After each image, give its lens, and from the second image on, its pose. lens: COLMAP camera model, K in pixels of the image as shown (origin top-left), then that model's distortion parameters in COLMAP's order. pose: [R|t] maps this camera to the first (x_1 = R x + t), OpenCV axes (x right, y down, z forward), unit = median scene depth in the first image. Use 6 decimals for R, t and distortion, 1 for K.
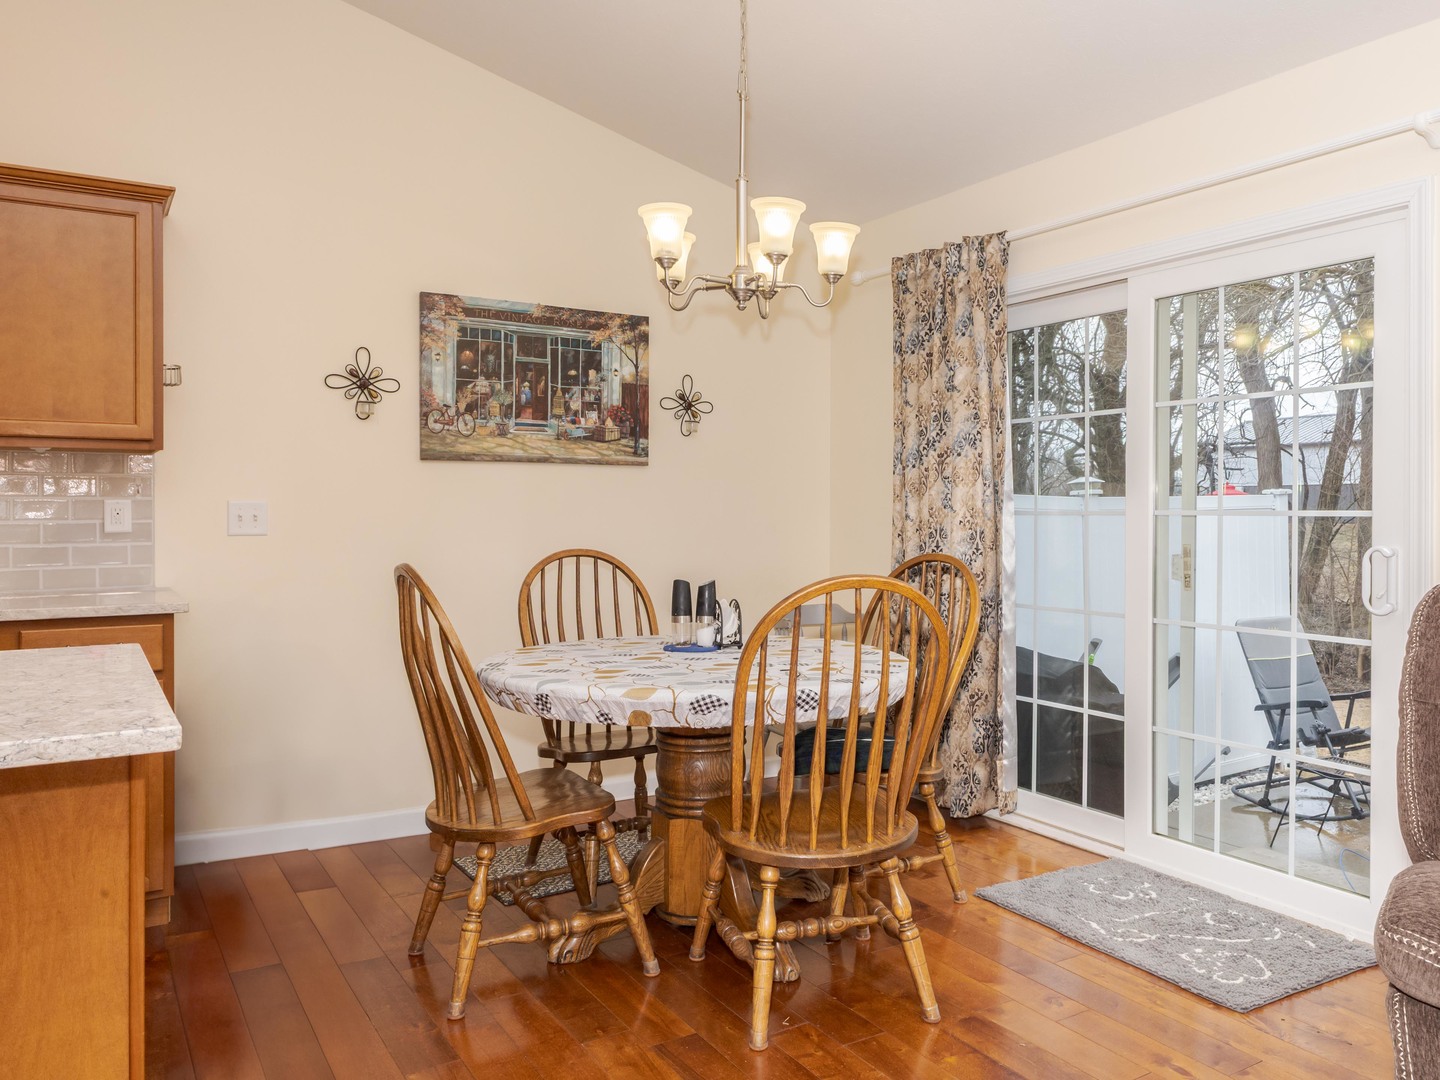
lens RADIAL K [[1096.3, 0, 702.1], [0, 1096.3, 534.6], [0, 0, 1]] dist [0.025611, 0.002498]
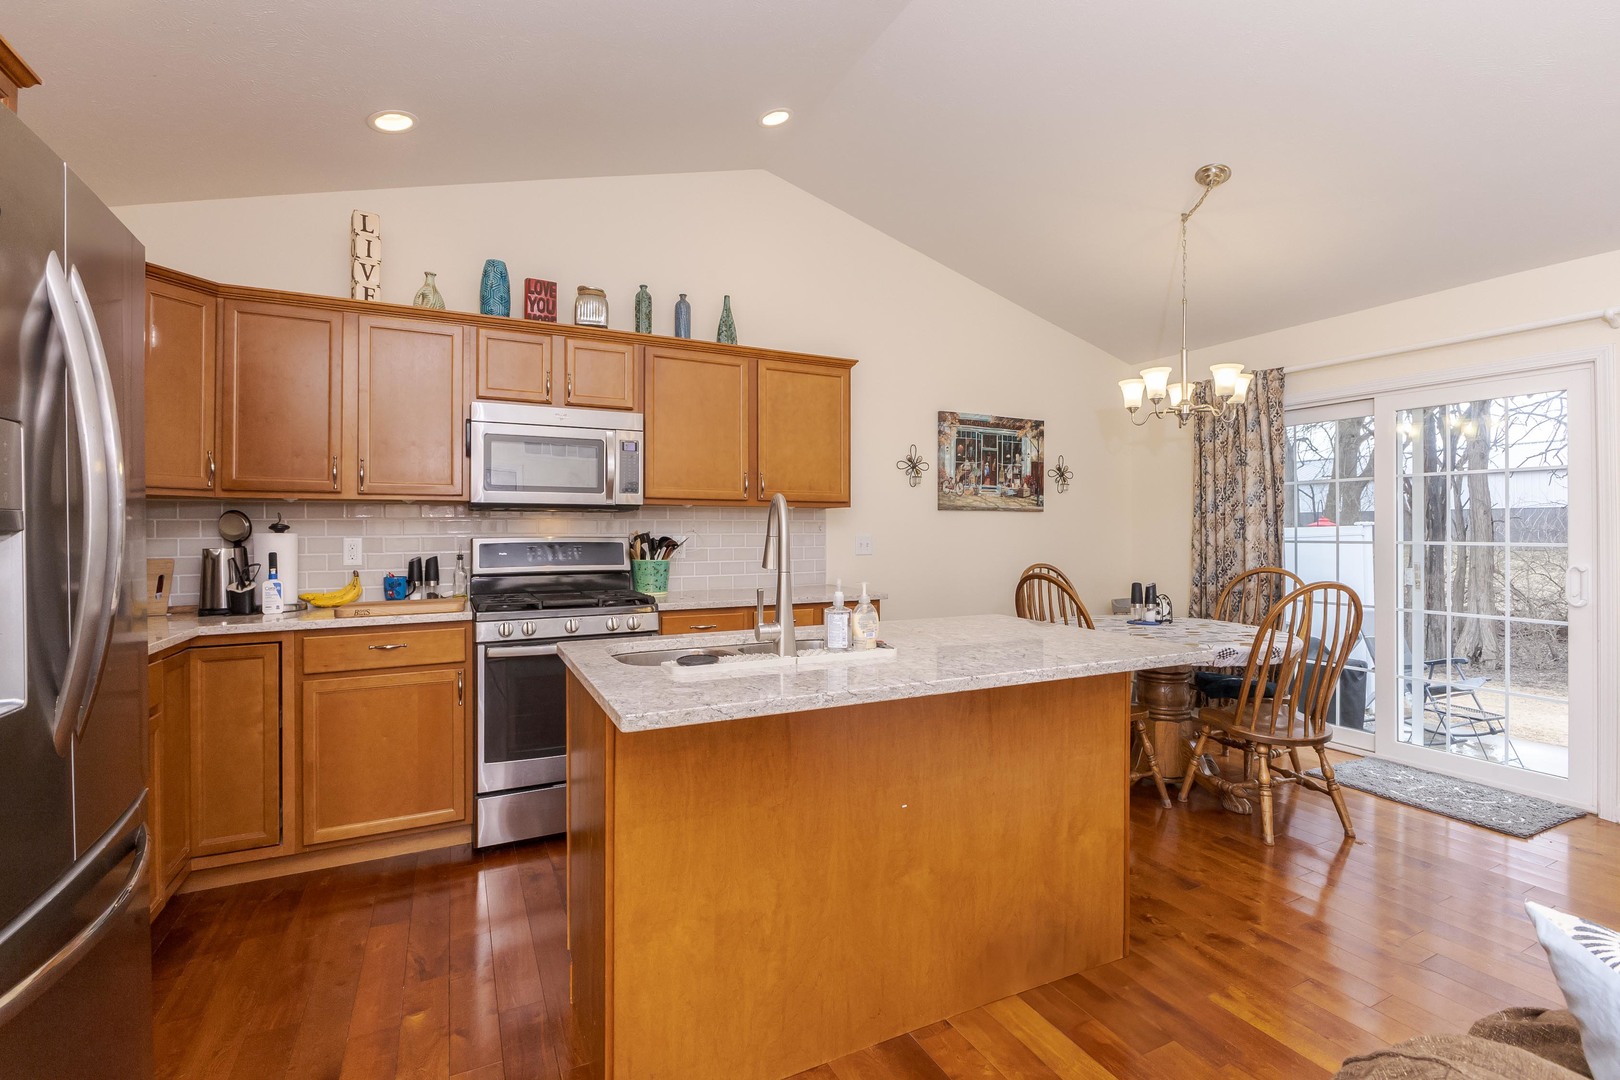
lens RADIAL K [[773.6, 0, 753.9], [0, 773.6, 539.4], [0, 0, 1]] dist [-0.009195, 0.000207]
pose [[0.996089, 0.002511, -0.088322, -0.415639], [-0.003438, 0.999941, -0.010342, -0.009252], [0.088291, 0.010606, 0.996038, -0.200789]]
